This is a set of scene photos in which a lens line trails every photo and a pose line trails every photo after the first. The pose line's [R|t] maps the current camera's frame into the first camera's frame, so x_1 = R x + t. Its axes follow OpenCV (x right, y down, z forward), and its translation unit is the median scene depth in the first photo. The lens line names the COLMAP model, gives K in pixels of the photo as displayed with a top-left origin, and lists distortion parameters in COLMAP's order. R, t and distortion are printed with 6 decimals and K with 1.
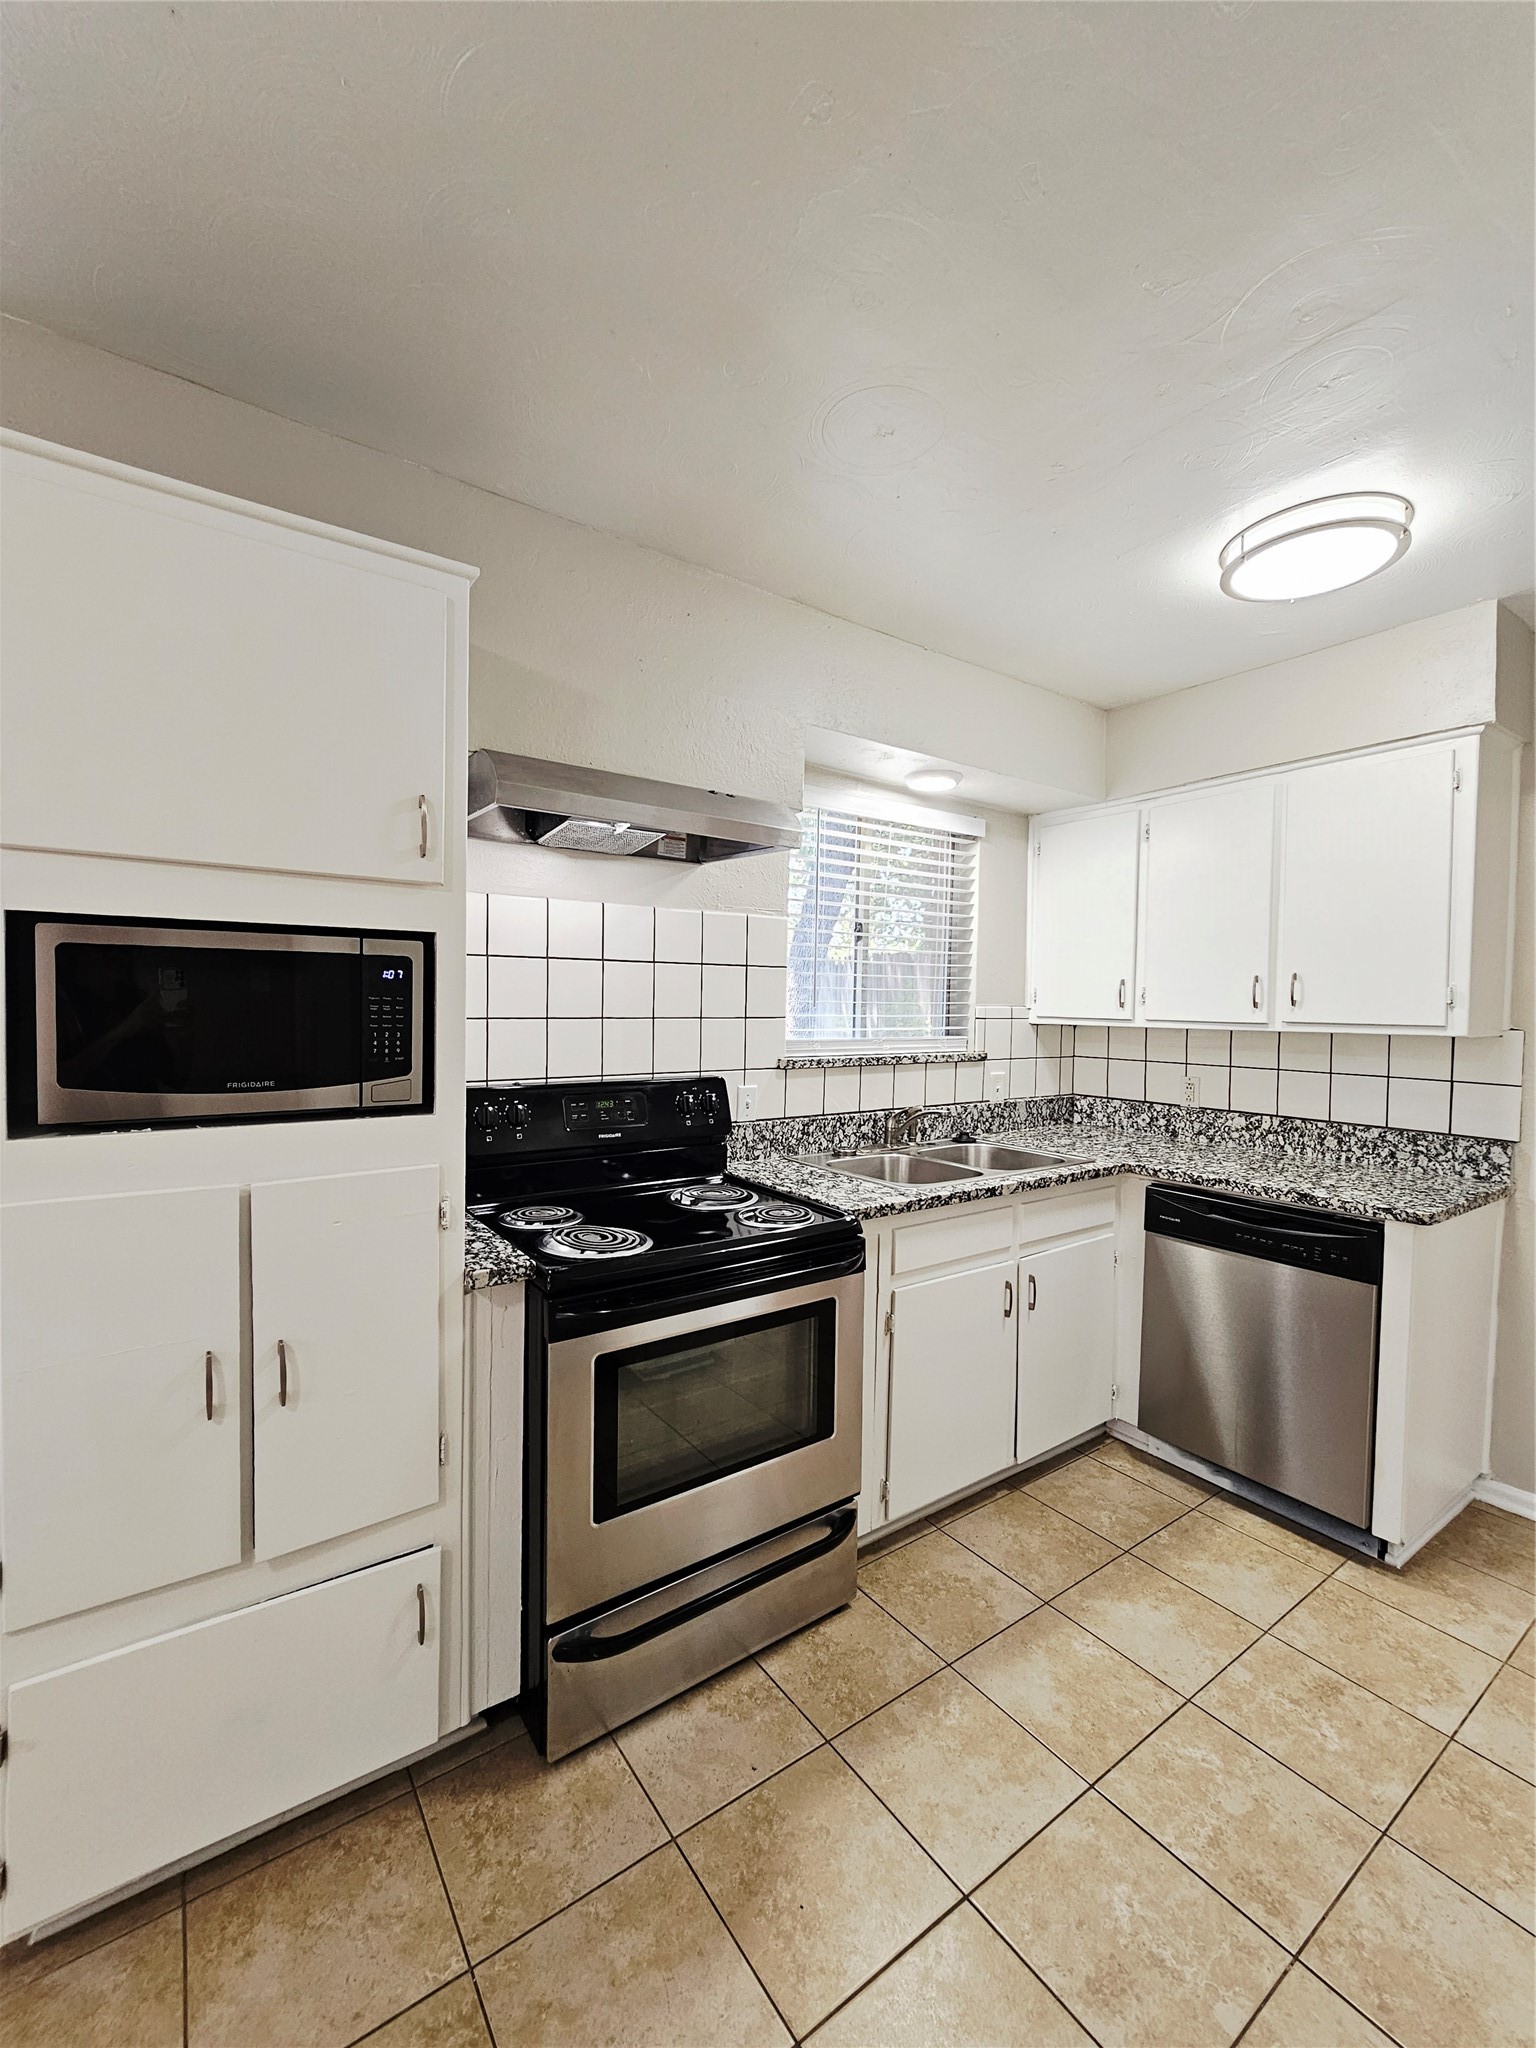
lens RADIAL K [[836.1, 0, 752.7], [0, 836.1, 1019.3], [0, 0, 1]] dist [-0.000016, -0.001532]
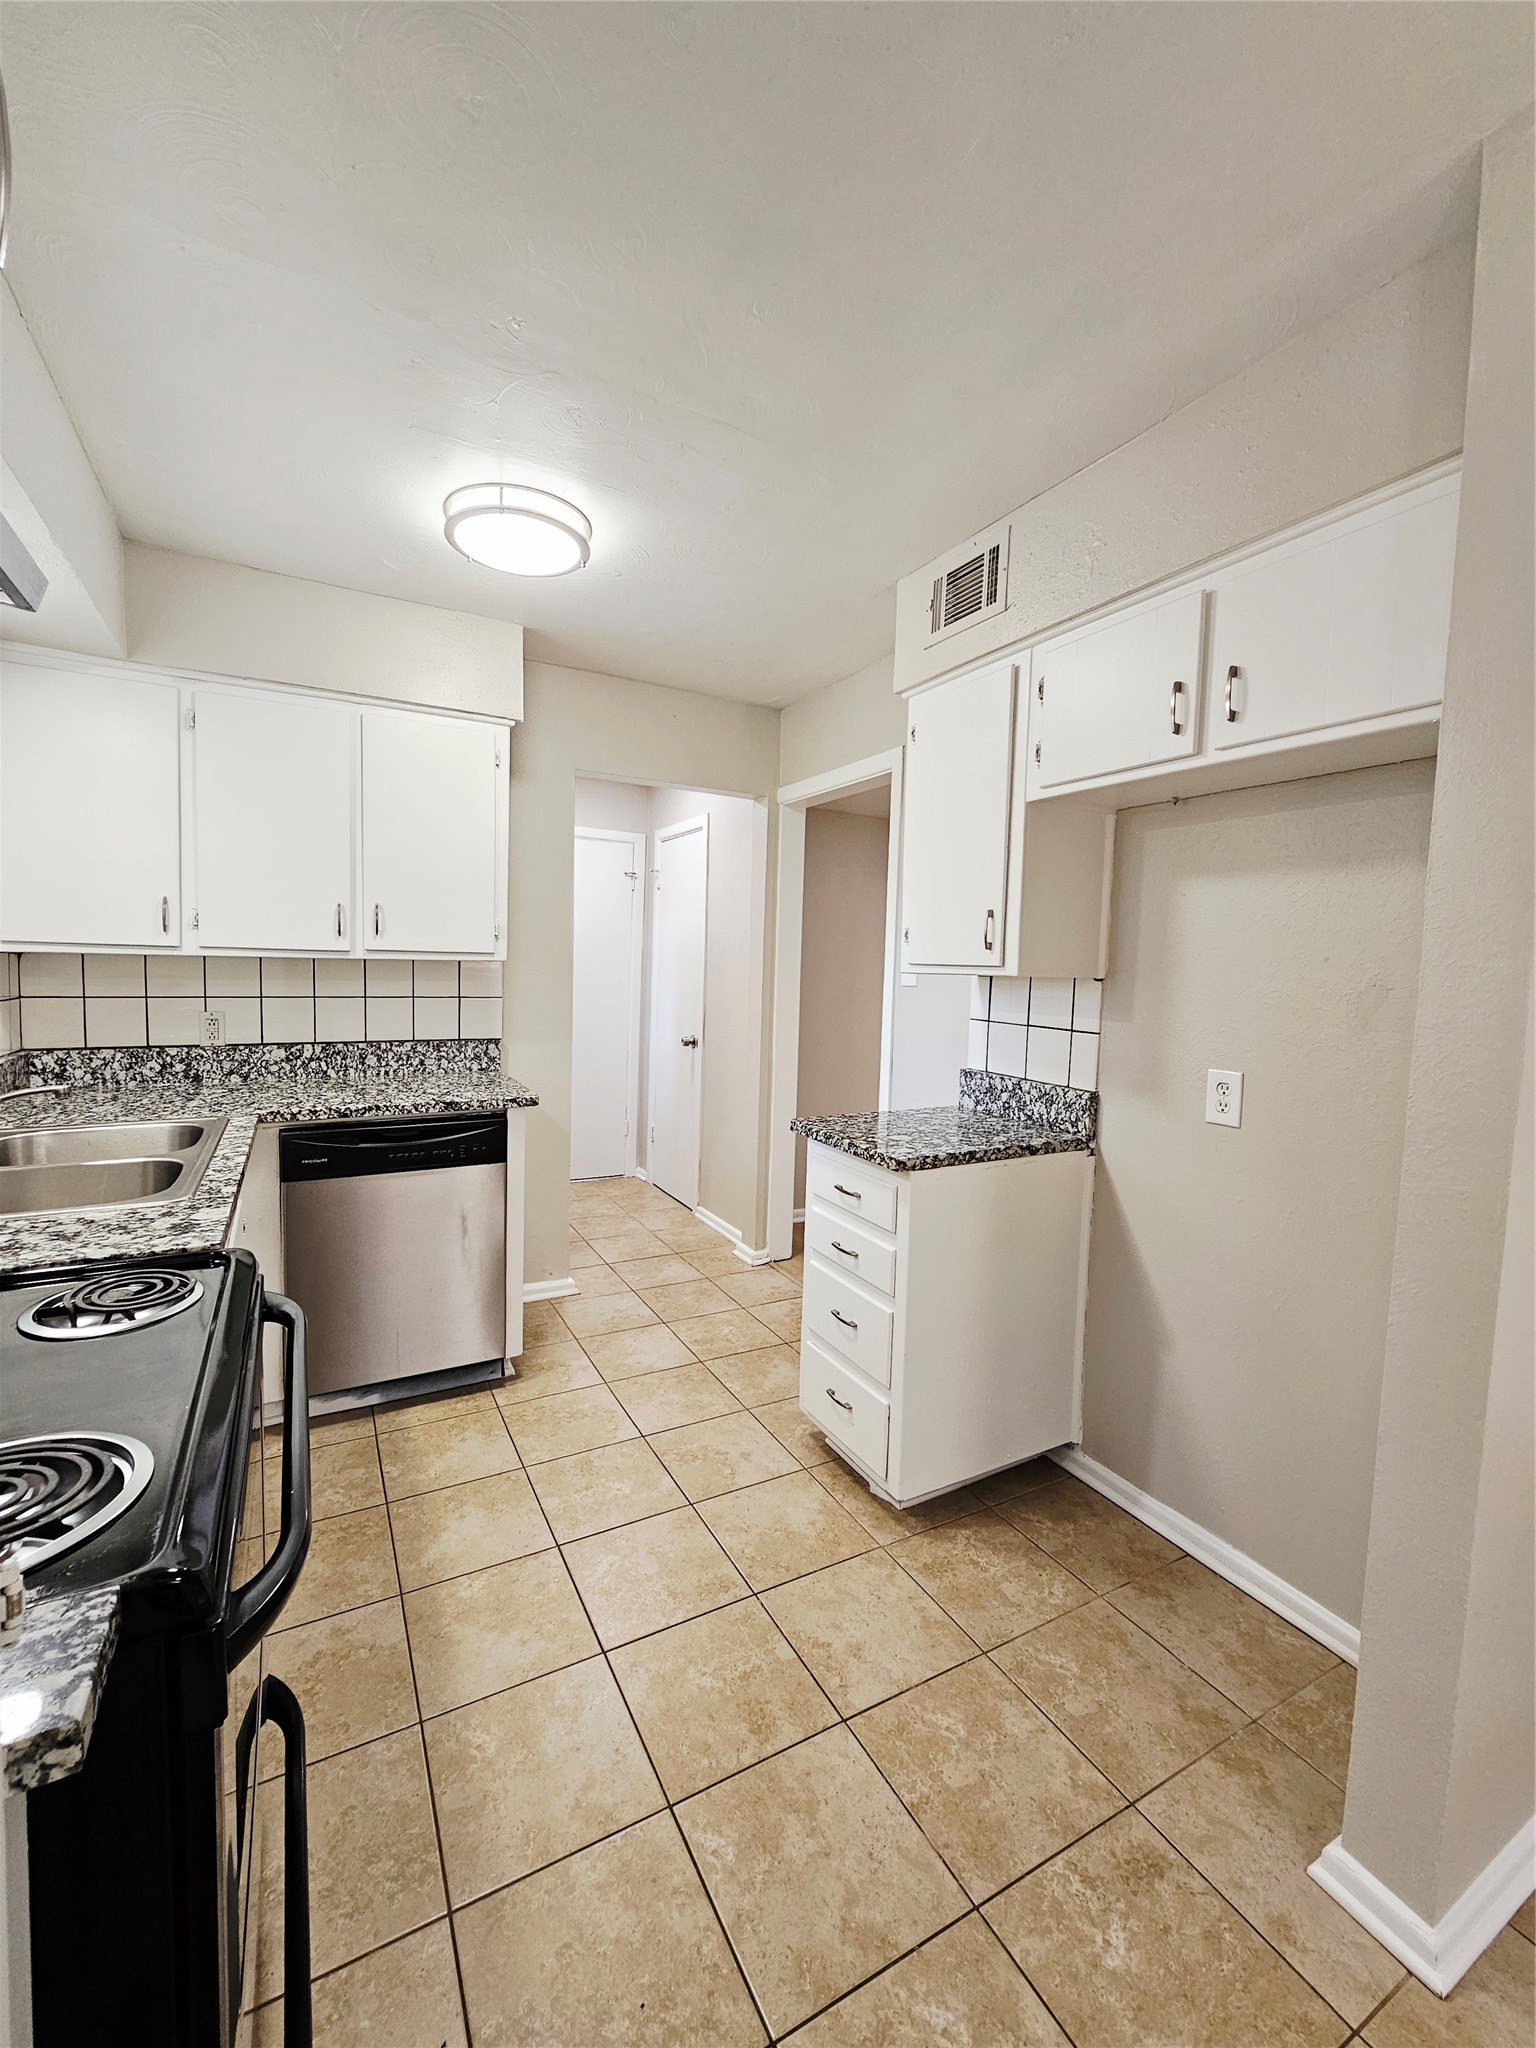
lens RADIAL K [[836.1, 0, 743.2], [0, 836.1, 1012.5], [0, 0, 1]] dist [-0.000016, -0.001532]
pose [[0.125337, -0.070424, 0.989612, -0.366961], [-0.002338, 0.997454, 0.071278, 0.006693], [-0.992111, -0.011247, 0.124853, 0.433216]]
